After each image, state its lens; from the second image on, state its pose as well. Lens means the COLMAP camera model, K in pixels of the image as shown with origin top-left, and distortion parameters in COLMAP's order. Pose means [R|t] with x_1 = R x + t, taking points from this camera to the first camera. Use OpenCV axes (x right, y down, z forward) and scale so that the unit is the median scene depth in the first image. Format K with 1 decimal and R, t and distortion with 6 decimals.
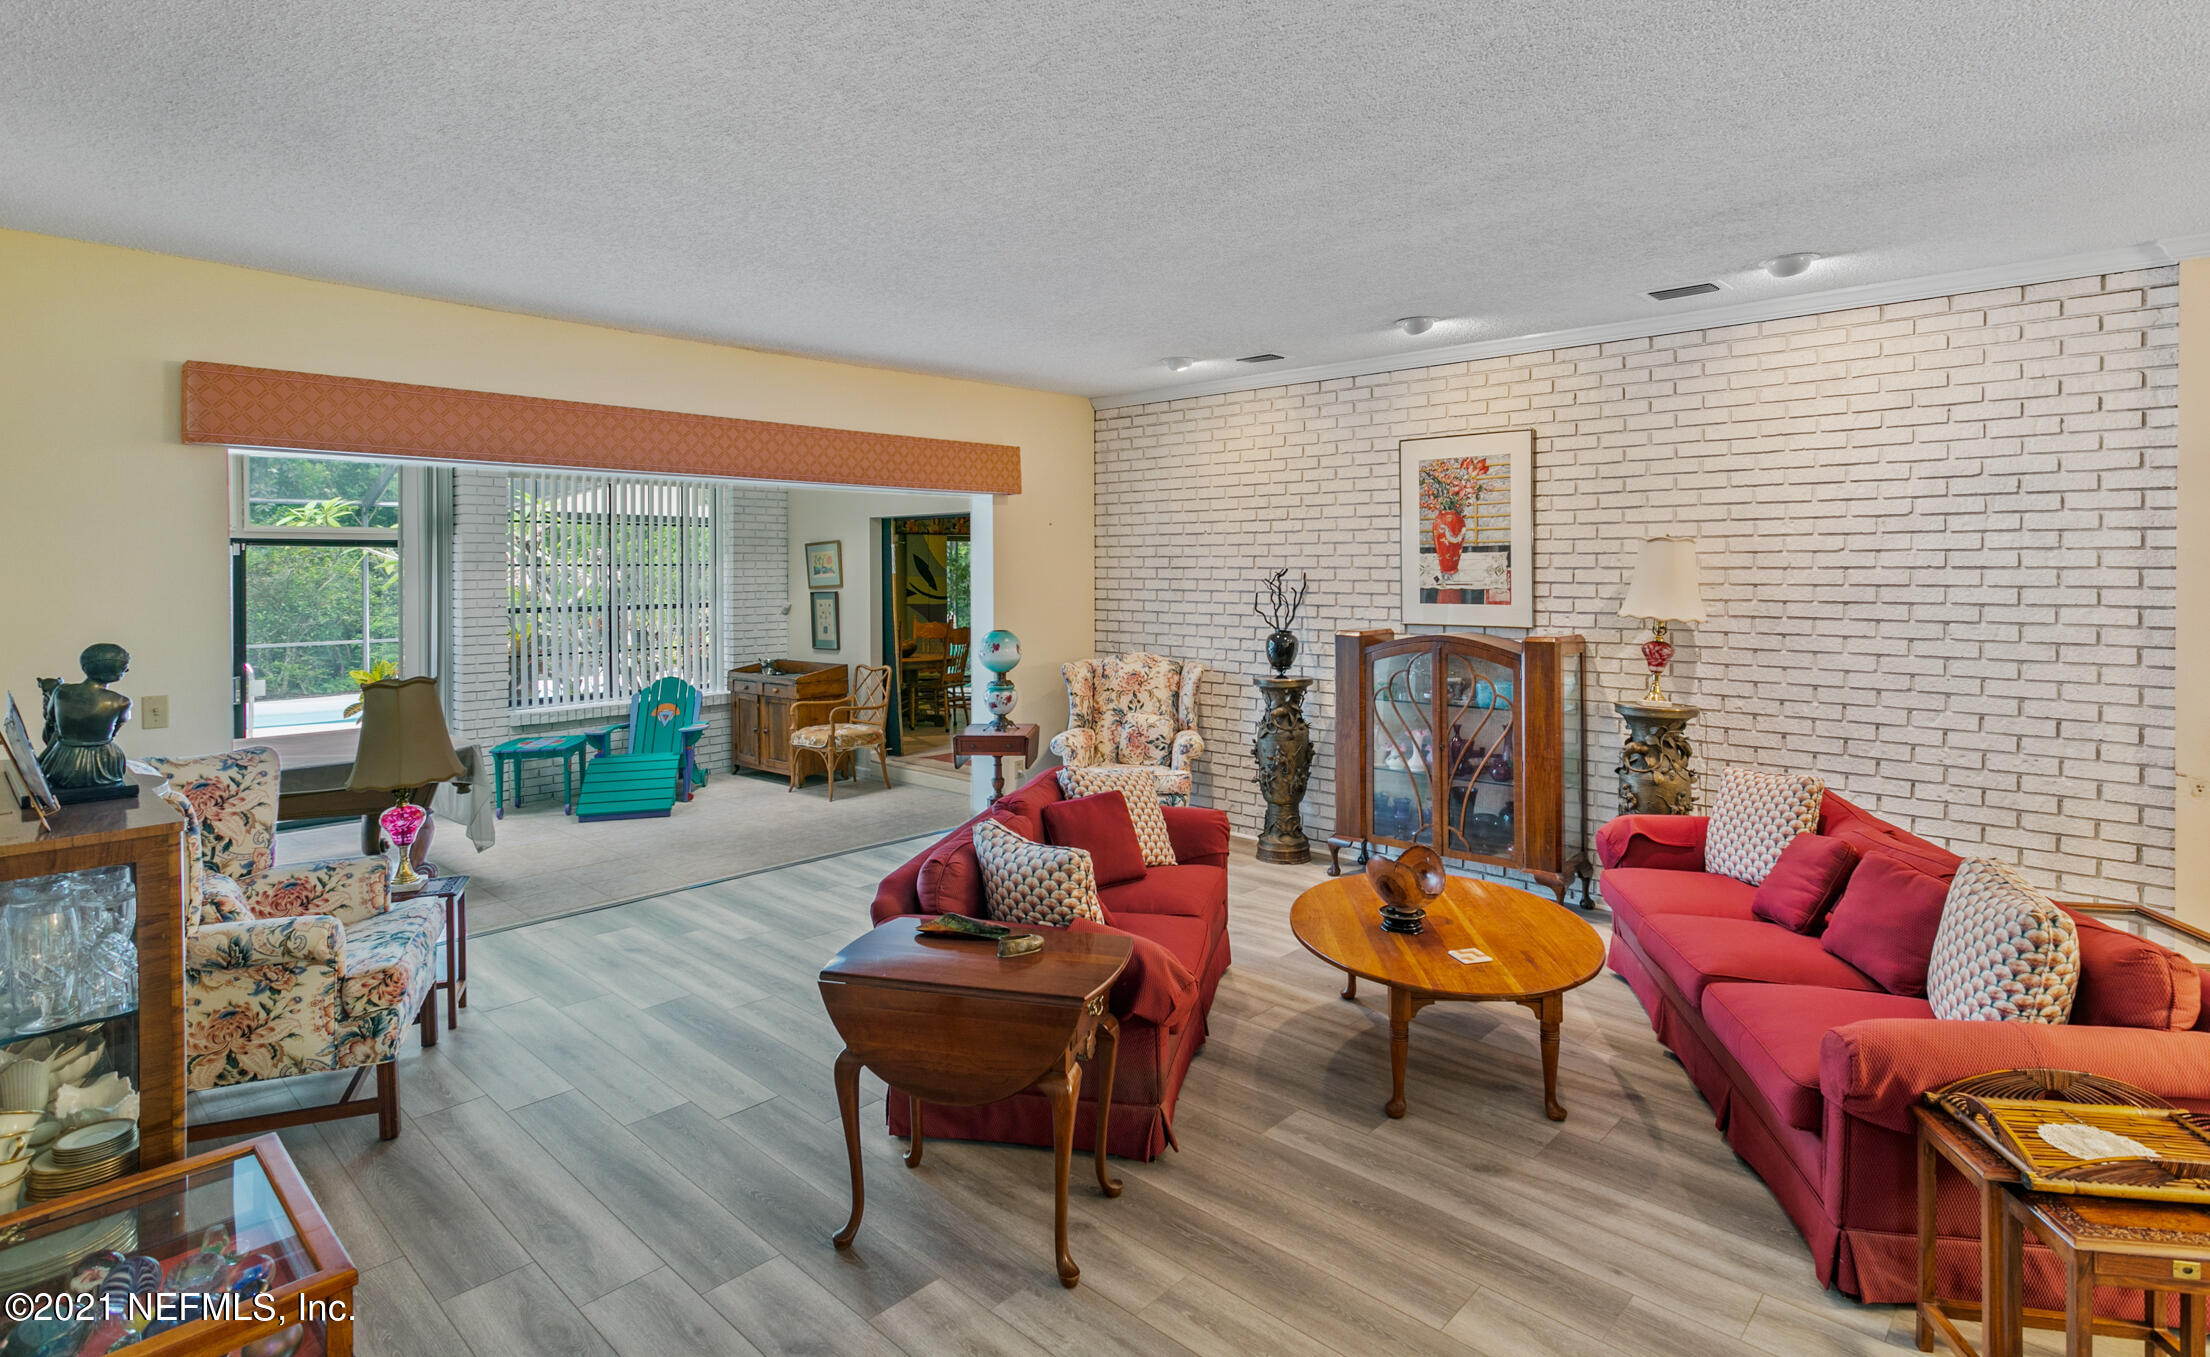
lens RADIAL K [[1075.5, 0, 1143.3], [0, 1075.5, 605.0], [0, 0, 1]] dist [-0.009376, 0.000167]
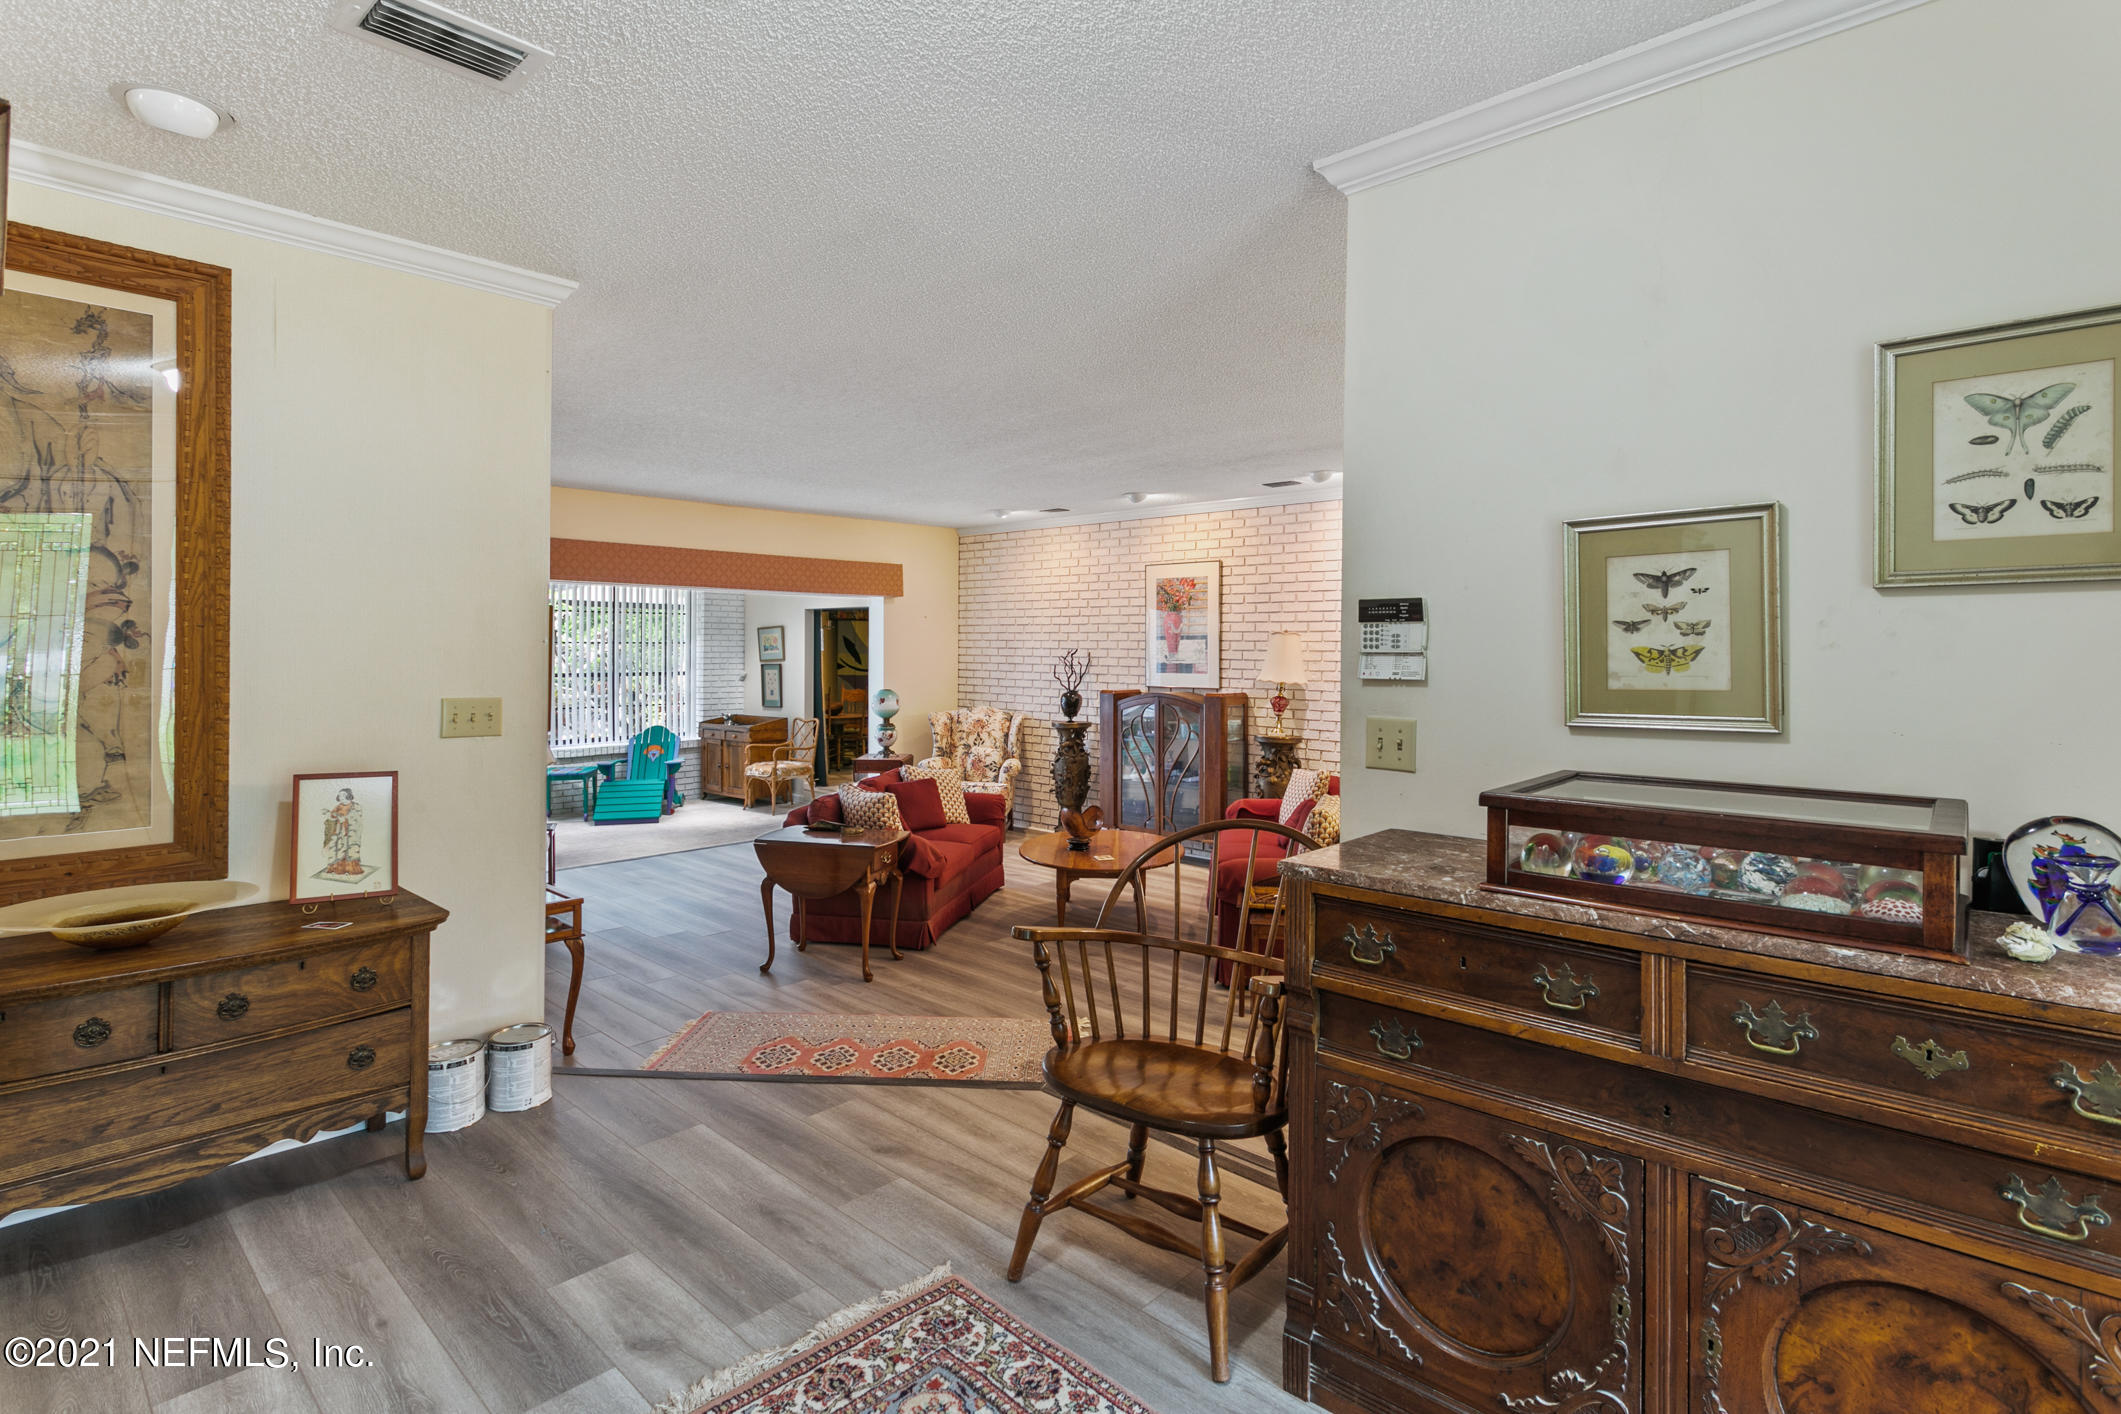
lens RADIAL K [[1011.3, 0, 1057.9], [0, 1011.3, 680.5], [0, 0, 1]] dist [-0.014987, -0.000069]
pose [[0.999764, 0.009368, -0.019611, 0.127406], [-0.009418, 0.999953, -0.002446, 0.012350], [0.019587, 0.002630, 0.999805, -0.375309]]
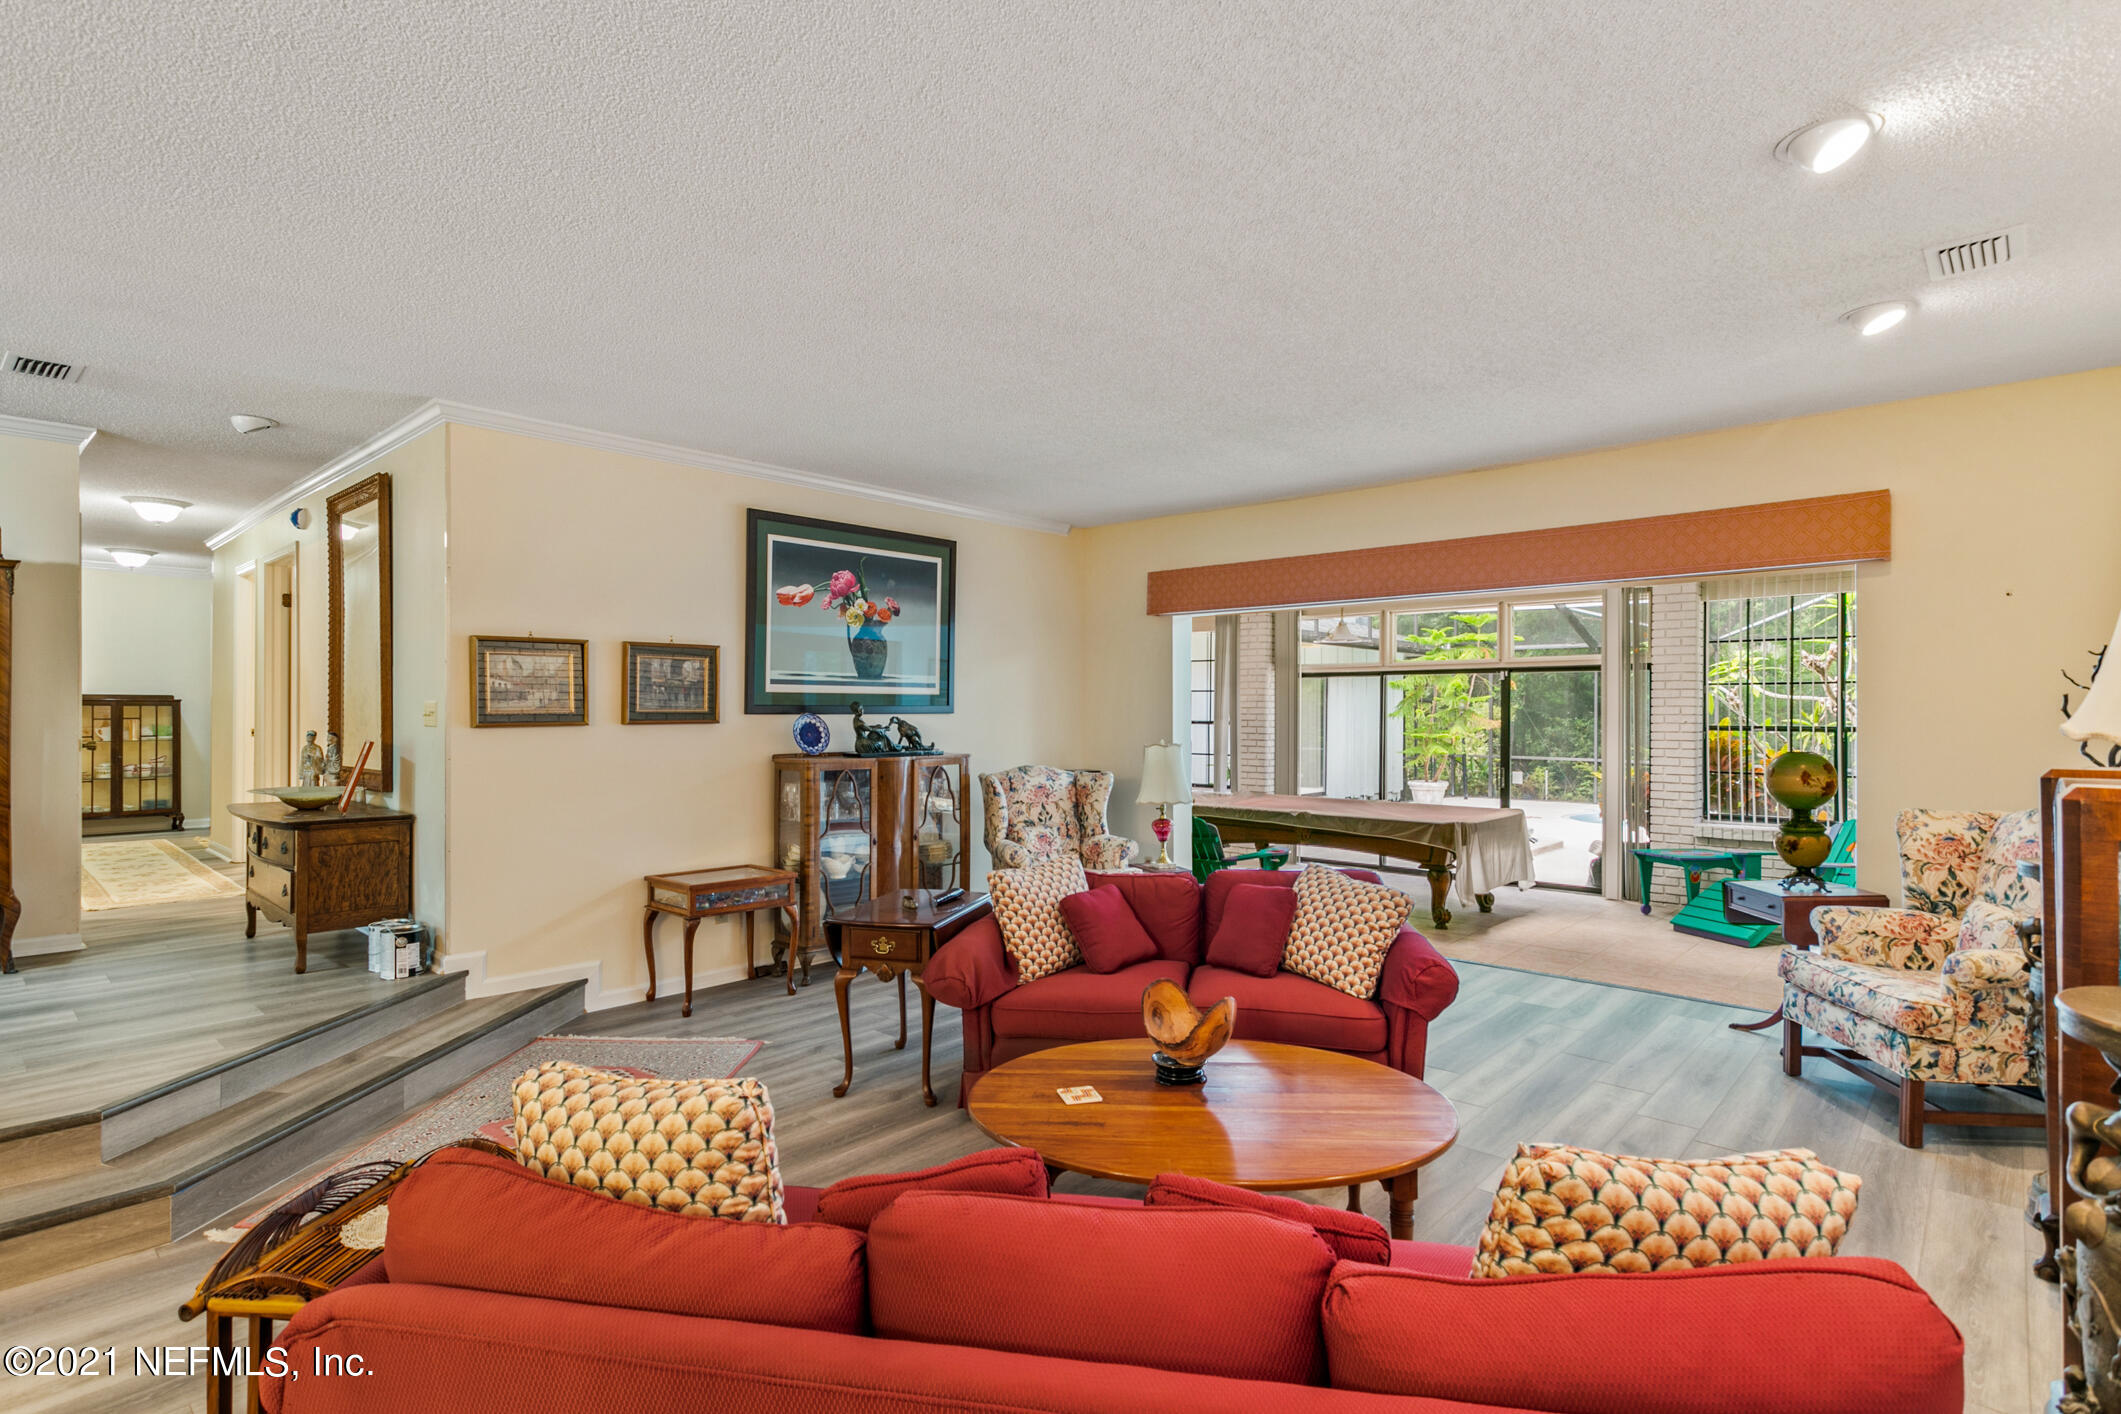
lens RADIAL K [[1034.4, 0, 1060.5], [0, 1034.4, 707.0], [0, 0, 1]] dist [-0.001207, -0.000022]
pose [[-0.001299, -0.001112, -0.999999, 0.556023], [-0.035974, 0.999352, -0.001064, 0.012428], [0.999352, 0.035972, -0.001339, 0.487836]]
